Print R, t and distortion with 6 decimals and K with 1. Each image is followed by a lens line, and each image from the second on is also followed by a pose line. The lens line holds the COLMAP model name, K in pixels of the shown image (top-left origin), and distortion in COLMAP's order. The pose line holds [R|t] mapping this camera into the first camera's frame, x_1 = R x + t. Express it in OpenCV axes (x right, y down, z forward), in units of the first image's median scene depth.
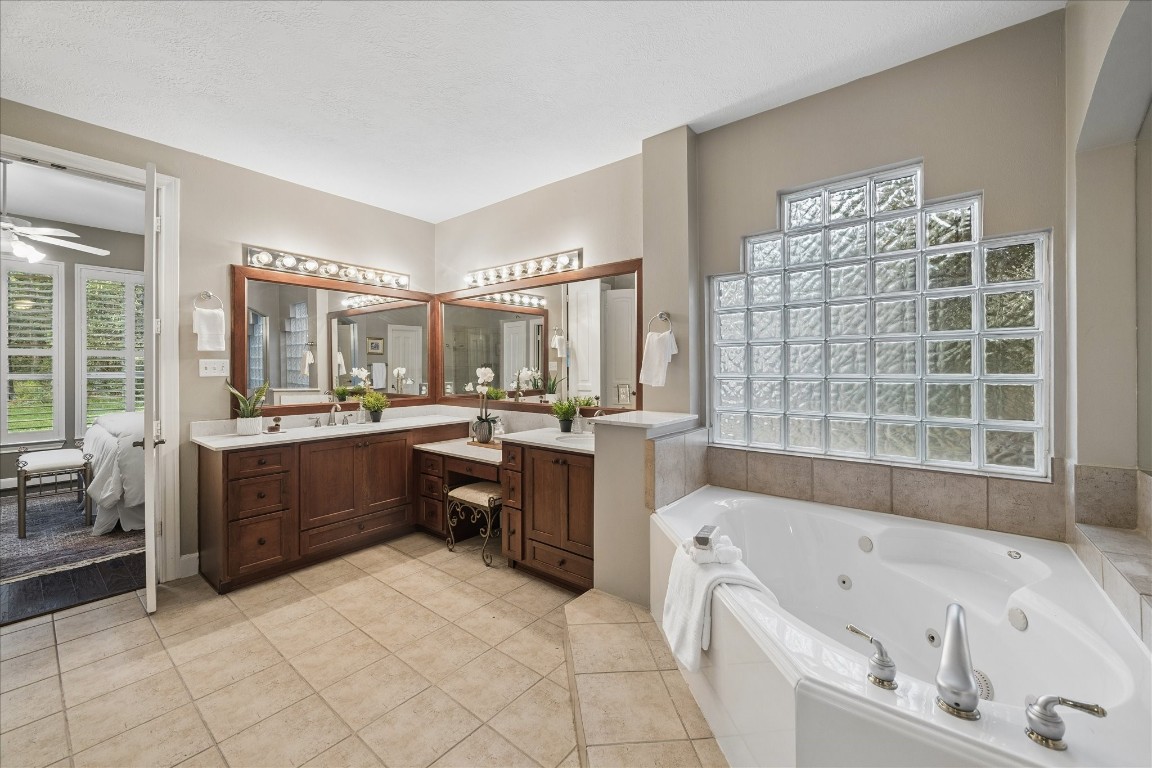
lens RADIAL K [[444.7, 0, 575.0], [0, 444.7, 373.1], [0, 0, 1]] dist [0.000862, 0.000046]
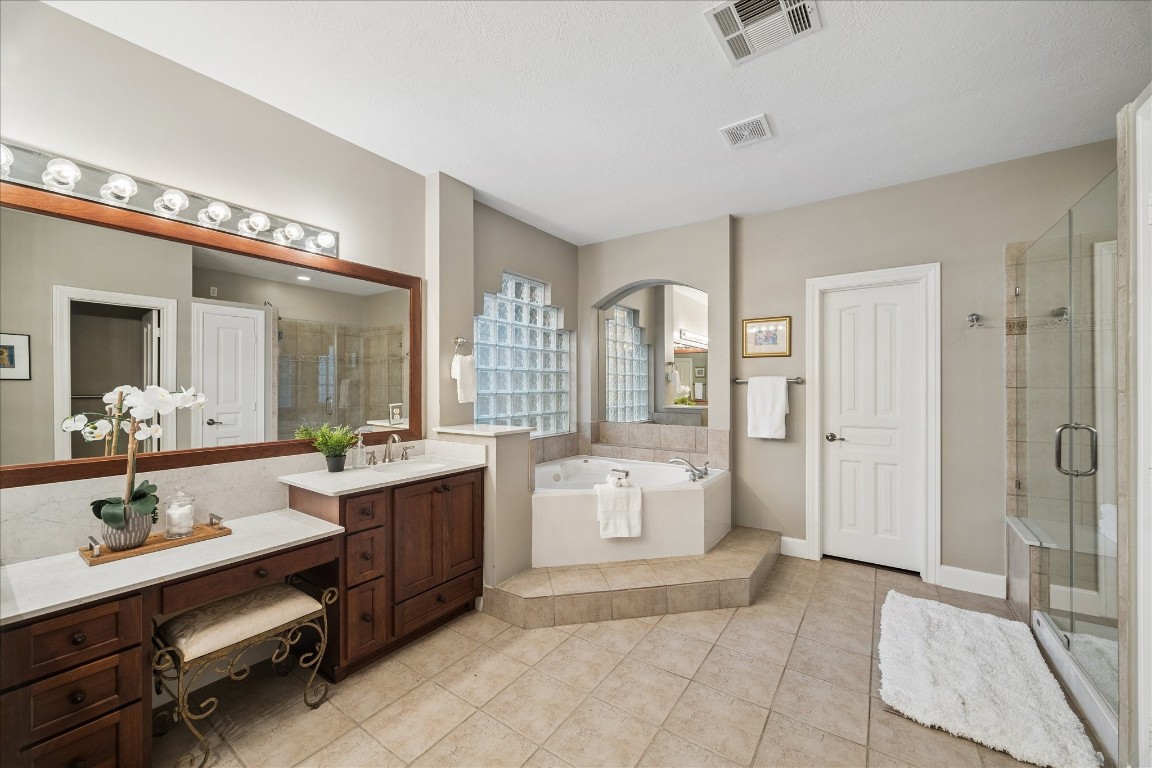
lens RADIAL K [[444.7, 0, 574.5], [0, 444.7, 383.6], [0, 0, 1]] dist [0.000862, 0.000046]
pose [[-0.055547, 0.003481, 0.998450, -0.970493], [0.013890, 0.999900, -0.002713, -0.009941], [-0.998359, 0.013718, -0.055590, 0.781981]]
